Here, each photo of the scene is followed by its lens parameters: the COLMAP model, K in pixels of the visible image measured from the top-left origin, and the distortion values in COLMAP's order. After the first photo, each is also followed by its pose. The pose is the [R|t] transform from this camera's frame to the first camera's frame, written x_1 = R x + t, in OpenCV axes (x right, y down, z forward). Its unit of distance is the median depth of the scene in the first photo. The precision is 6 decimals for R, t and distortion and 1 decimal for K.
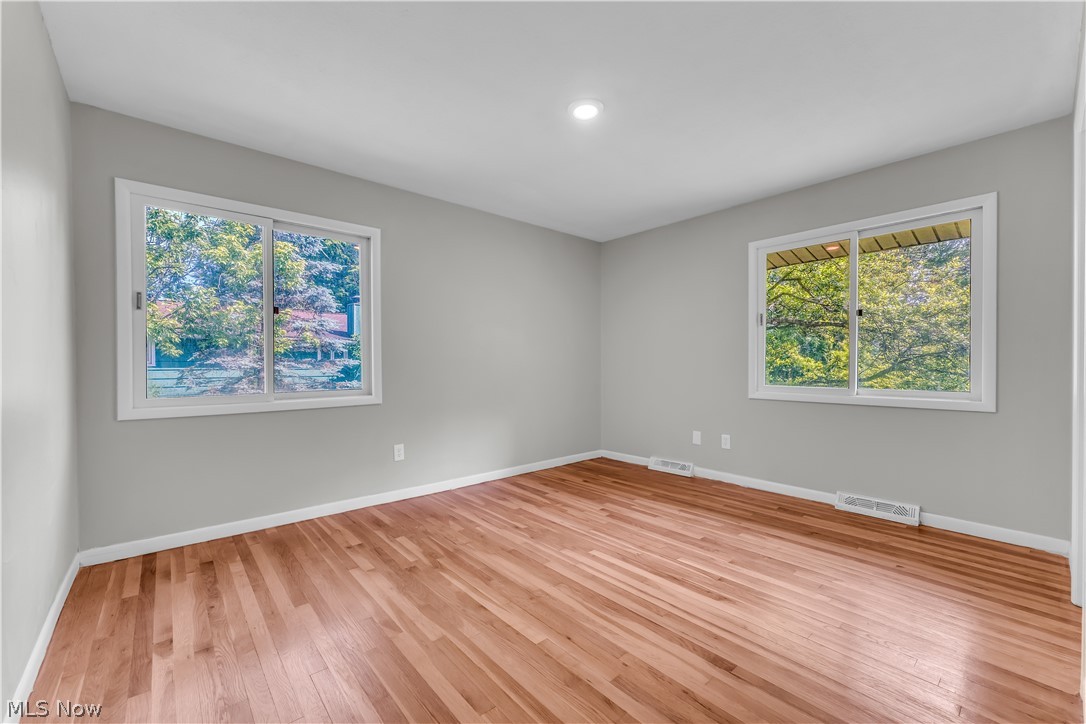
lens RADIAL K [[452.1, 0, 548.6], [0, 452.1, 361.1], [0, 0, 1]] dist [-0.000081, -0.000043]
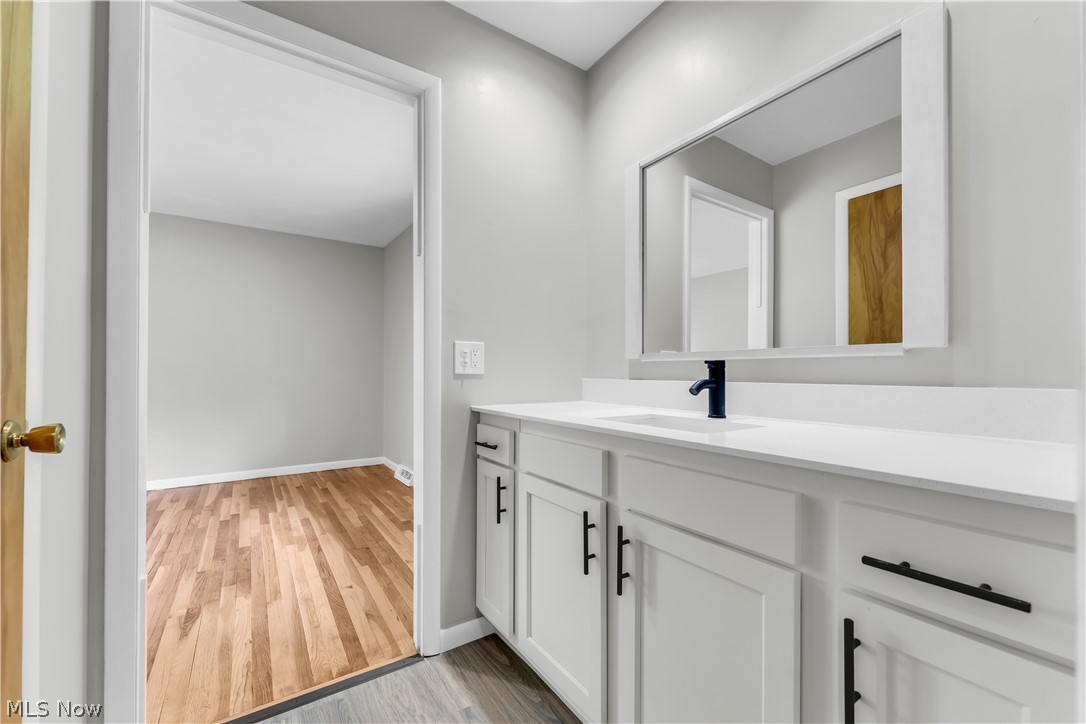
lens RADIAL K [[452.1, 0, 545.5], [0, 452.1, 367.5], [0, 0, 1]] dist [-0.000081, -0.000043]
pose [[0.992376, 0.003987, -0.123181, 0.877713], [-0.004965, 0.999959, -0.007632, 0.007894], [0.123145, 0.008185, 0.992355, 0.088811]]
